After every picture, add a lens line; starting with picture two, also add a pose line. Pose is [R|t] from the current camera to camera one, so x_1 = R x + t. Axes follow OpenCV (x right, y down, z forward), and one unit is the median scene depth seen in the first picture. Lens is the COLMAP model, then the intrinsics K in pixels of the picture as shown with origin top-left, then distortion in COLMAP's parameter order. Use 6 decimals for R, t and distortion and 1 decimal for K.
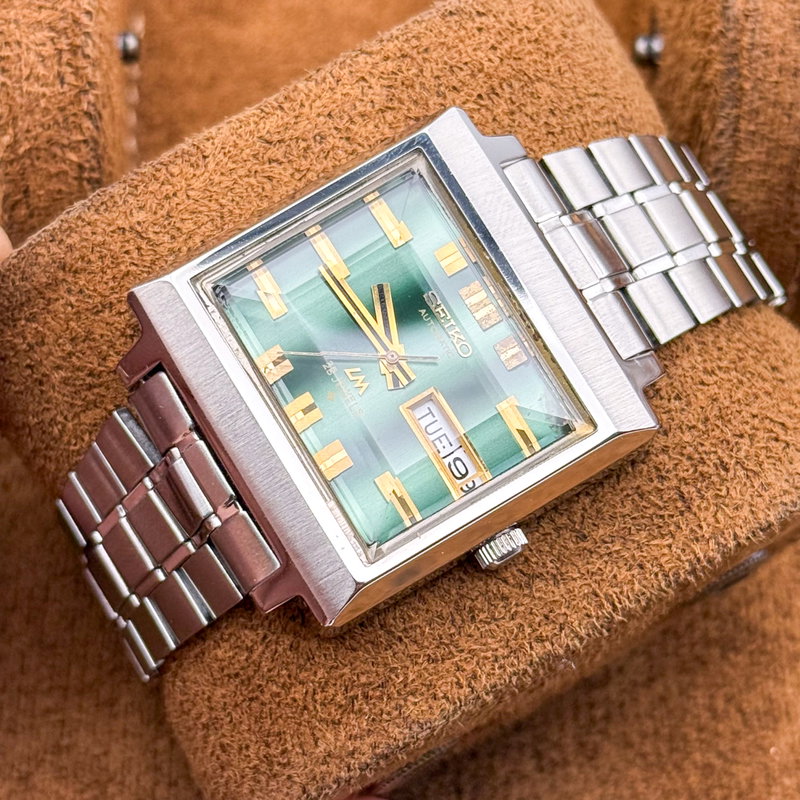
lens RADIAL K [[2389.2, 0, 401.6], [0, 2389.2, 423.7], [0, 0, 1]] dist [0.036213, 0.497049]
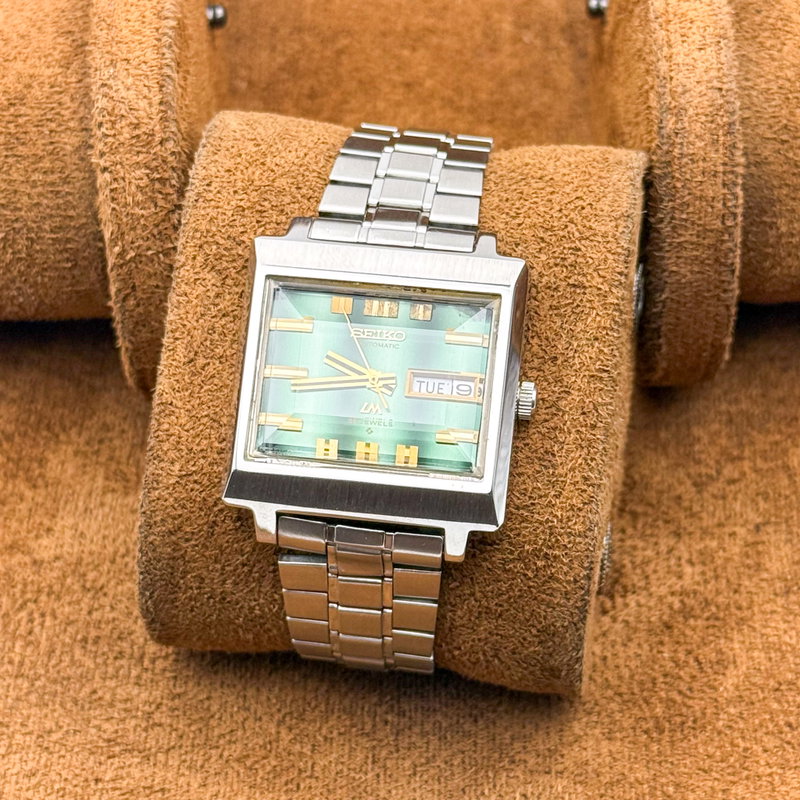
lens RADIAL K [[2389.2, 0, 401.6], [0, 2389.2, 423.7], [0, 0, 1]] dist [0.036213, 0.497049]
pose [[0.615640, -0.786310, 0.052000, -0.082423], [0.785806, 0.617517, 0.034363, -0.047813], [-0.059131, 0.019707, 0.998056, -0.398687]]
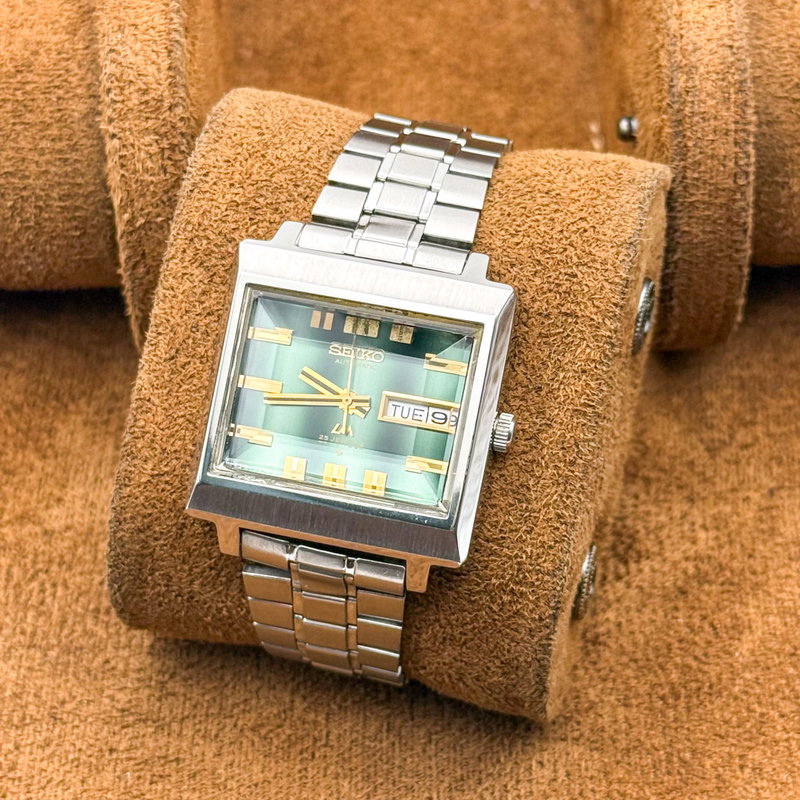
lens RADIAL K [[2389.2, 0, 401.6], [0, 2389.2, 423.7], [0, 0, 1]] dist [0.036213, 0.497049]
pose [[0.673359, -0.735958, -0.070384, 0.102527], [0.738956, 0.672944, 0.033030, -0.041876], [0.023056, -0.074251, 0.996973, -0.361888]]
